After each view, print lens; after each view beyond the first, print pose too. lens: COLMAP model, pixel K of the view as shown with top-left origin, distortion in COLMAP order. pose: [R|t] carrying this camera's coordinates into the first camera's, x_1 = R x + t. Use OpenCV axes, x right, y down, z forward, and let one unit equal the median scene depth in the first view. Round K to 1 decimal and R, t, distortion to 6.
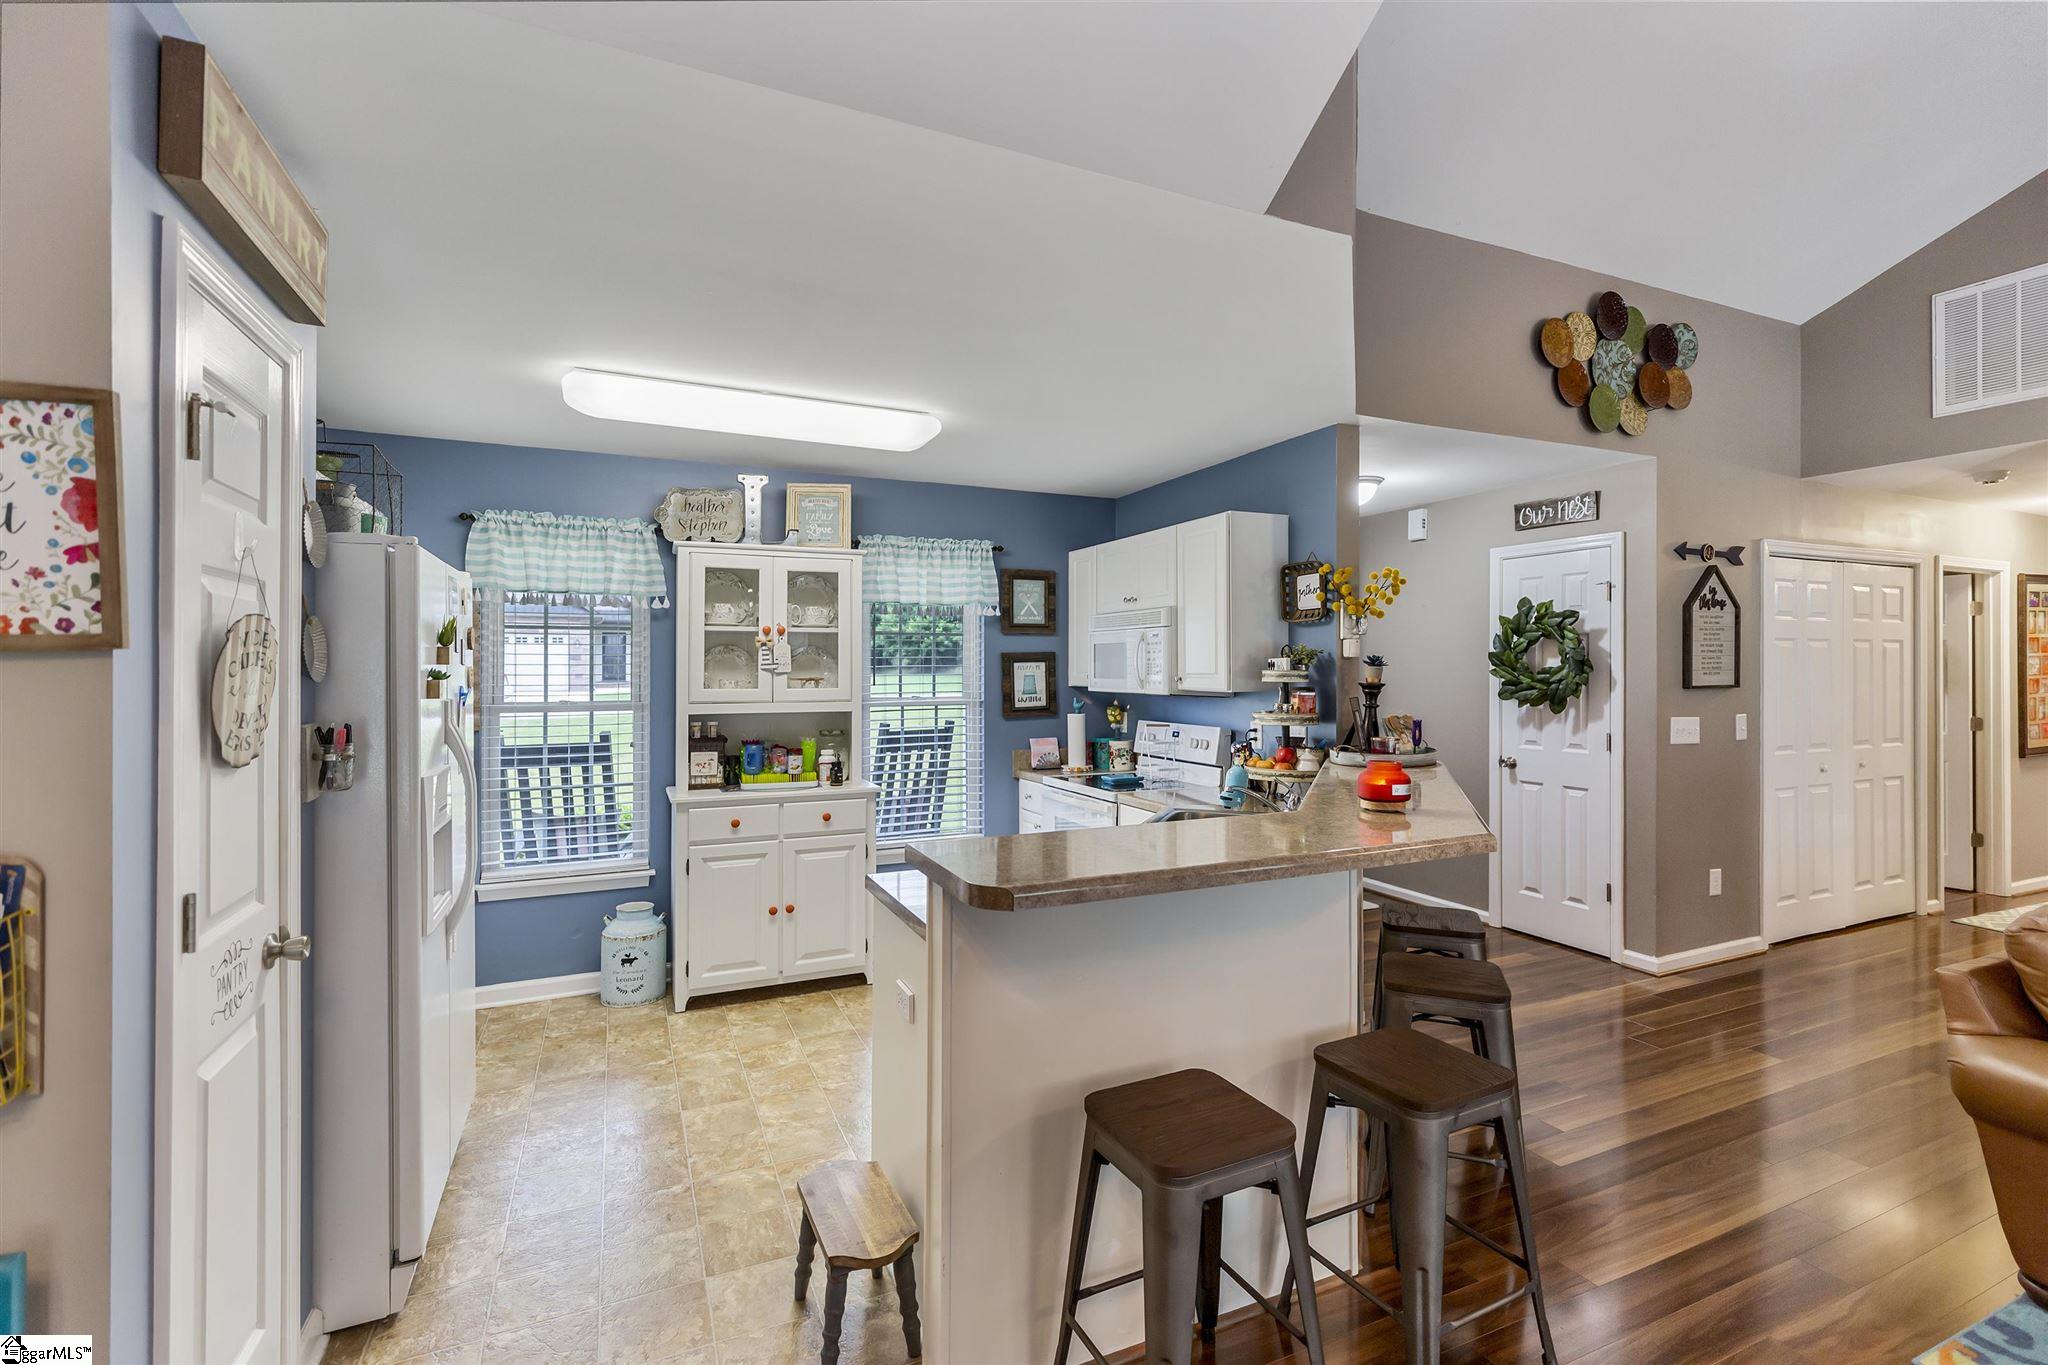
lens RADIAL K [[912.7, 0, 1033.5], [0, 912.7, 663.6], [0, 0, 1]] dist [0.007205, -0.000865]
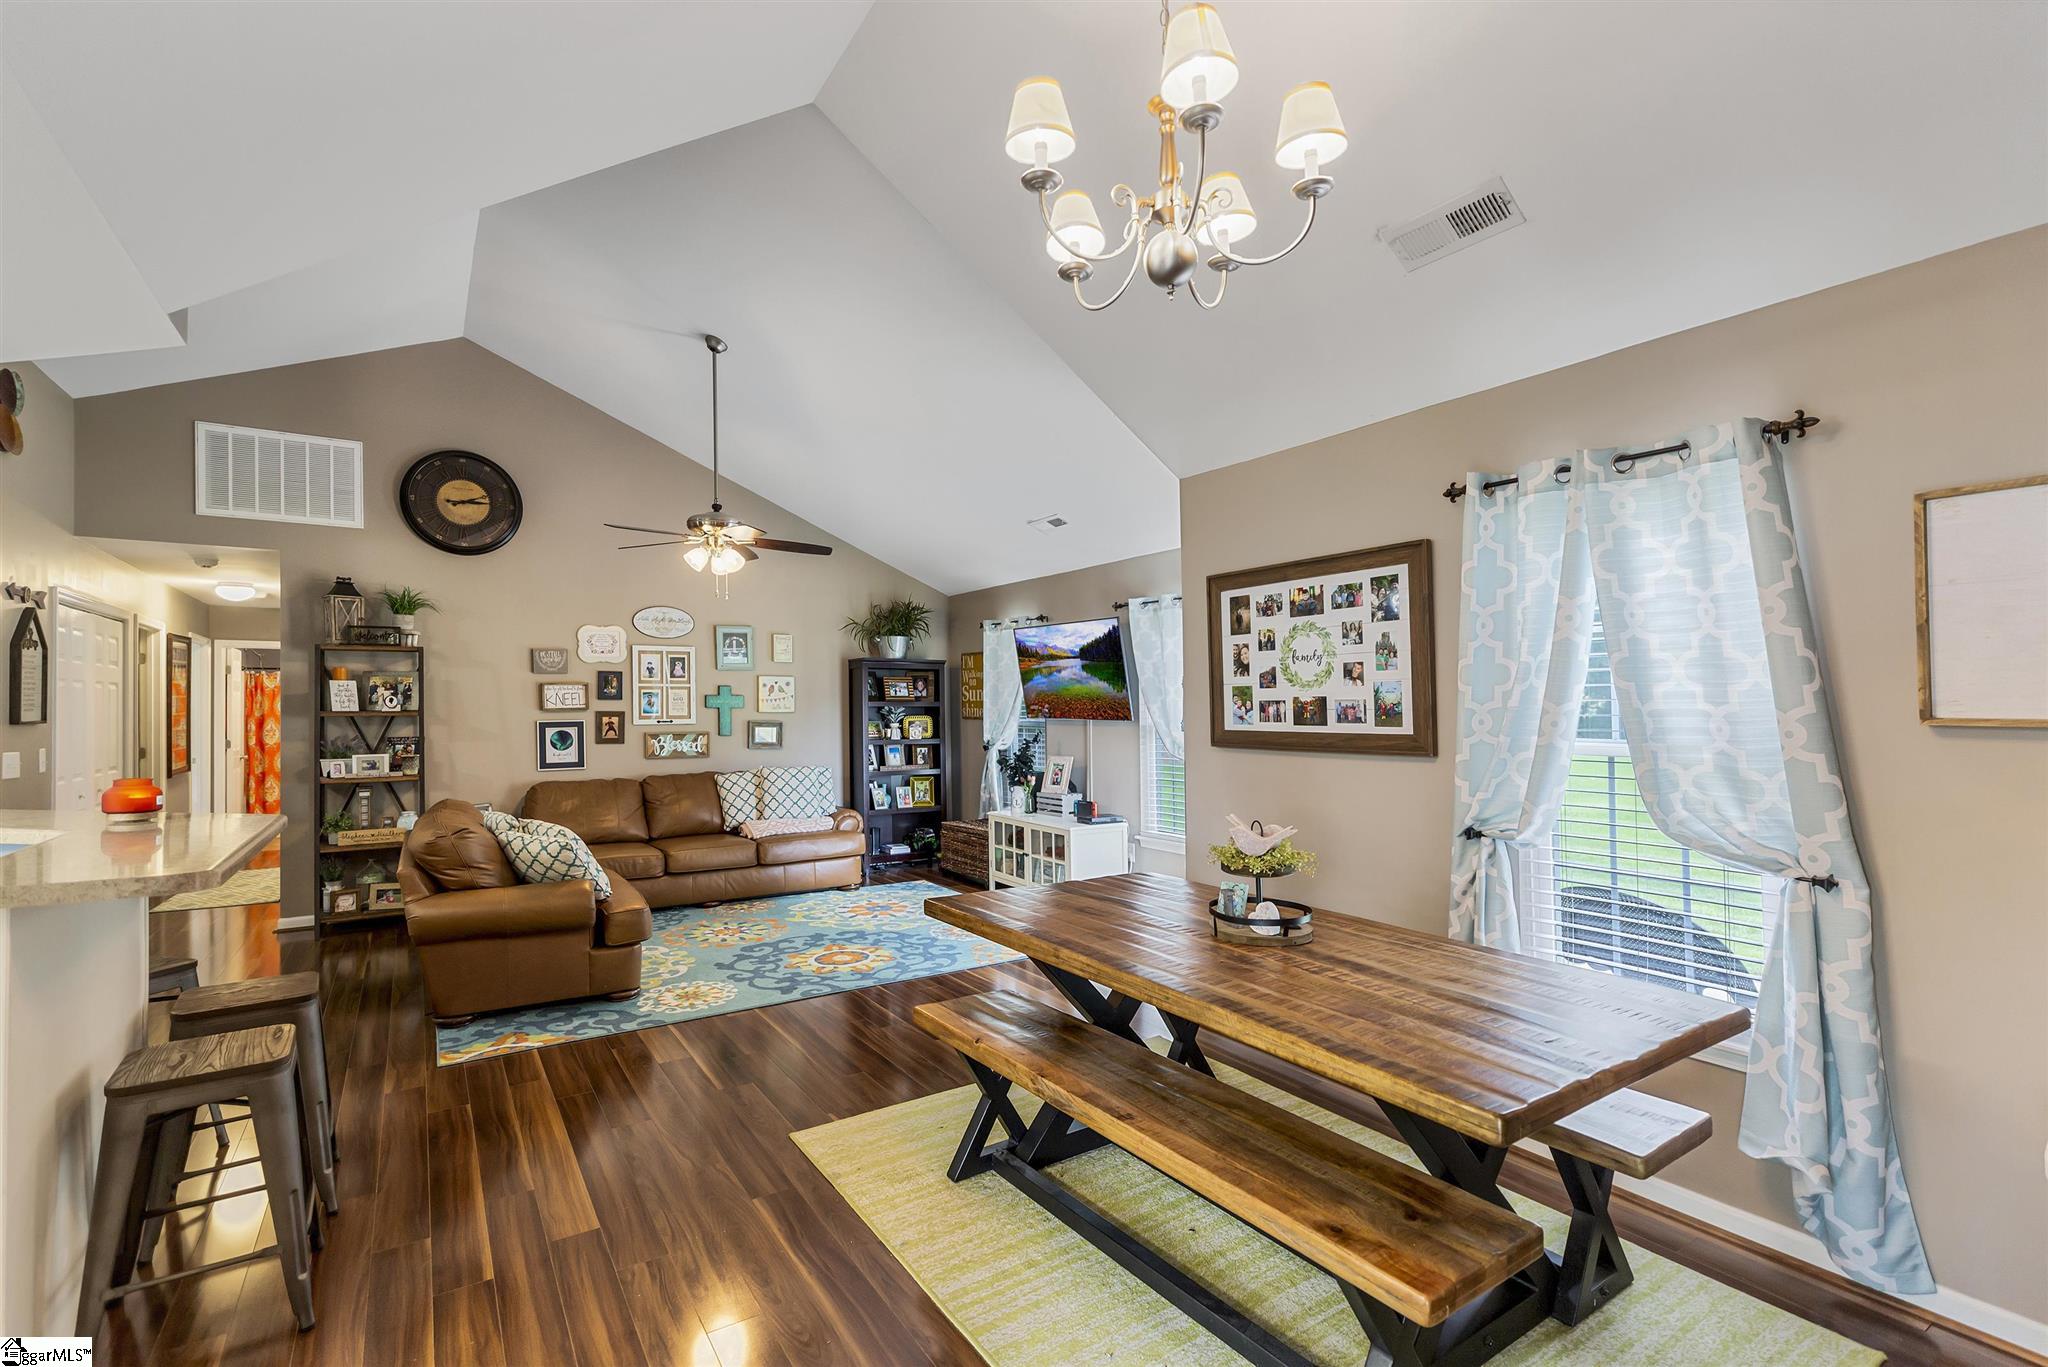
lens RADIAL K [[912.7, 0, 966.8], [0, 912.7, 697.5], [0, 0, 1]] dist [0.007205, -0.000865]
pose [[-0.088078, 0.014272, 0.996011, -0.321640], [0.000739, 0.999898, -0.014263, 0.010096], [-0.996113, -0.000520, -0.088080, 0.013268]]
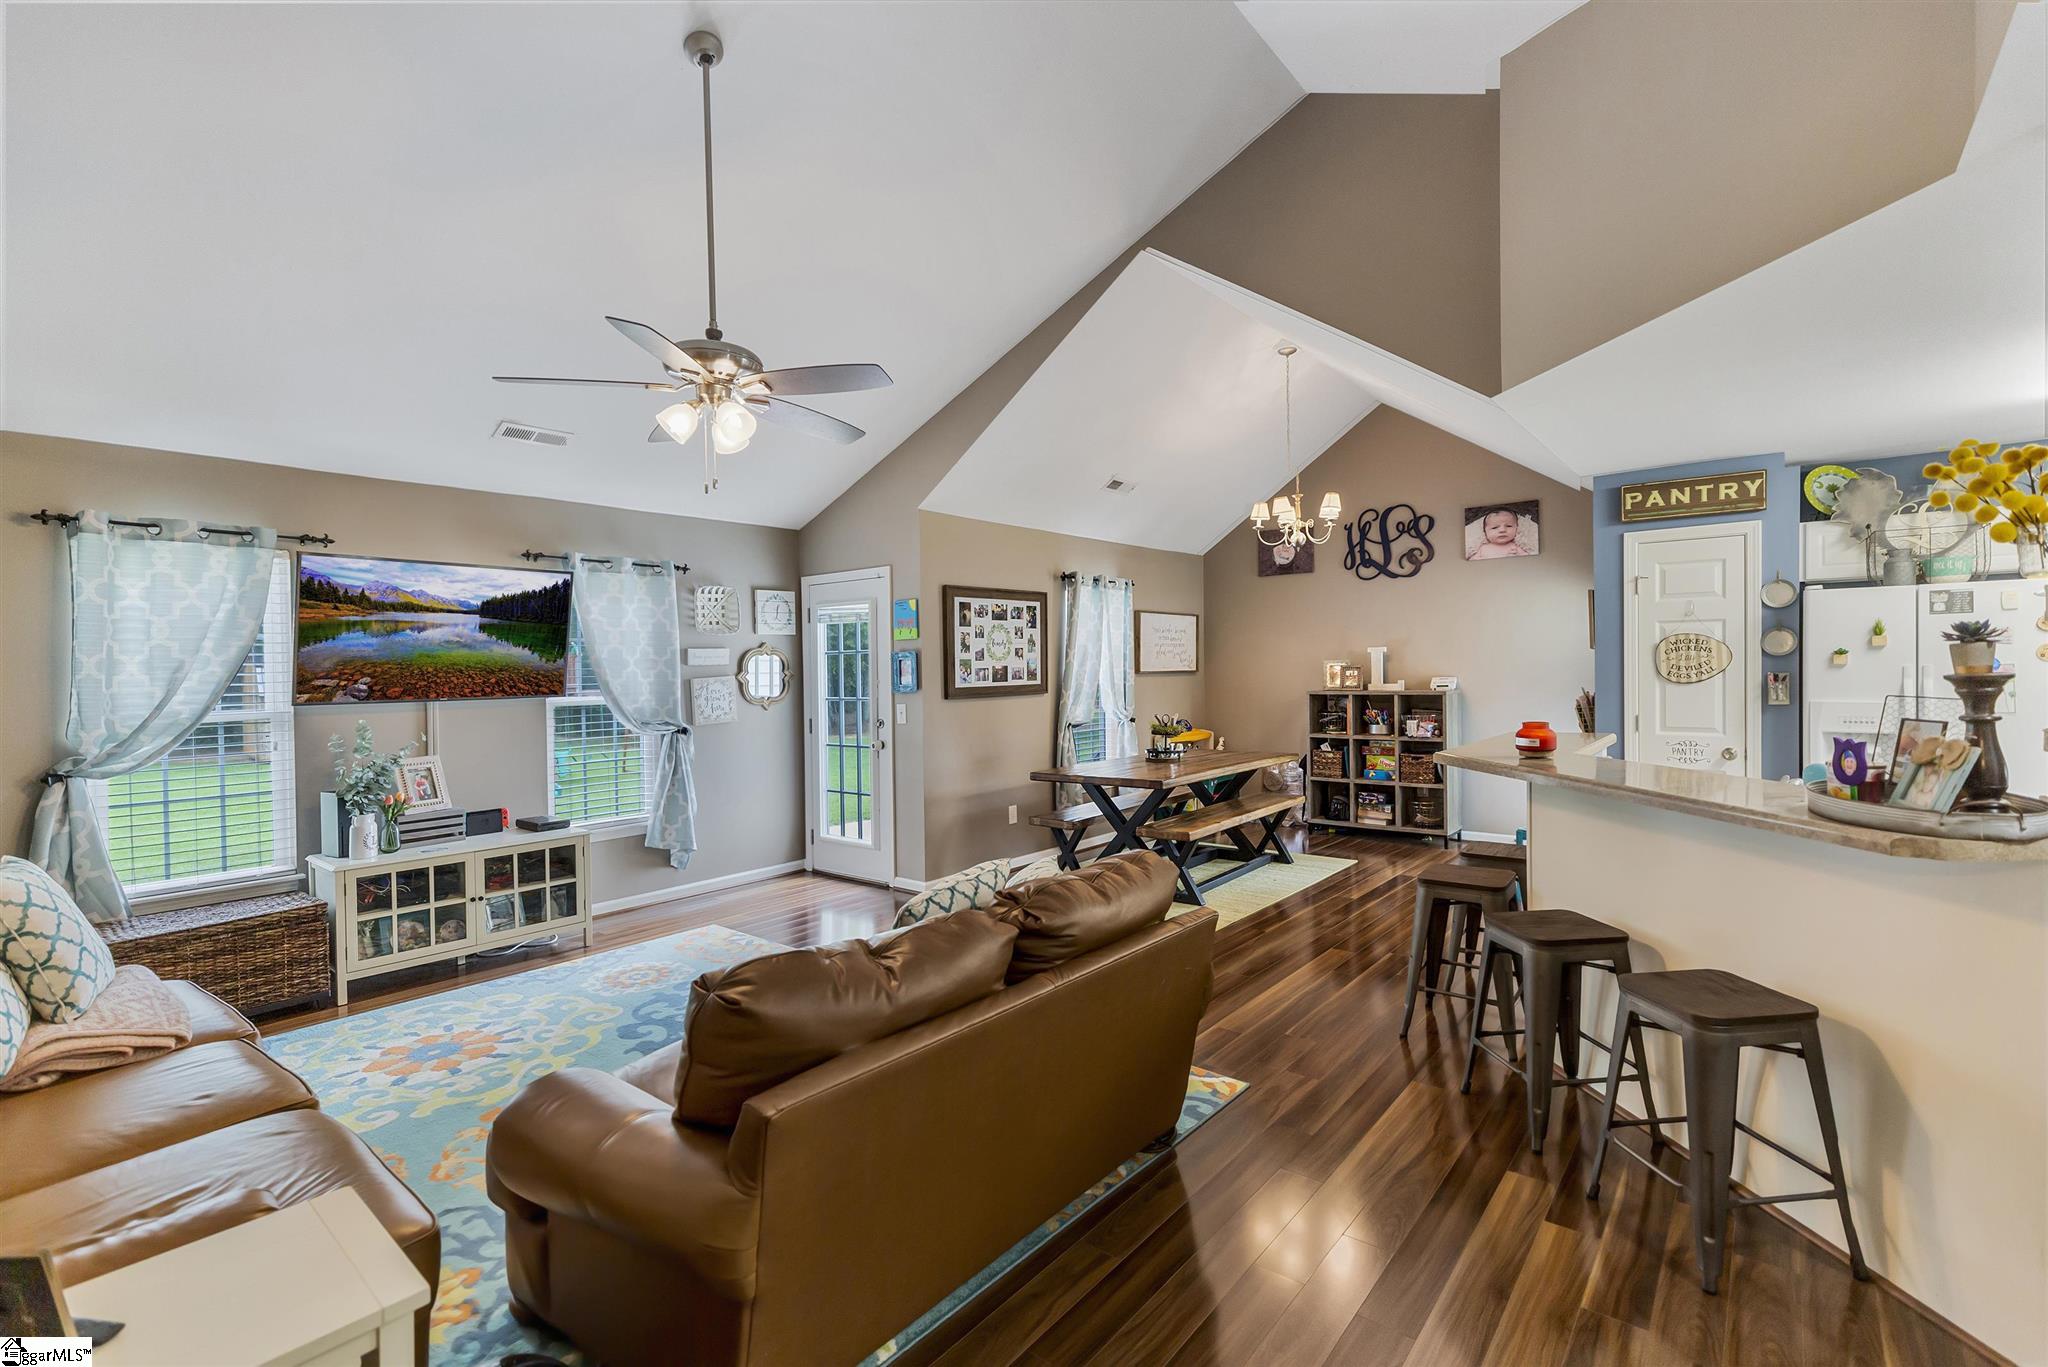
lens RADIAL K [[912.7, 0, 1099.2], [0, 912.7, 679.1], [0, 0, 1]] dist [0.007205, -0.000865]
pose [[-0.886402, 0.026050, -0.462183, 0.982159], [0.023674, 0.999660, 0.010940, 0.006921], [0.462311, -0.001245, -0.886717, 0.990718]]
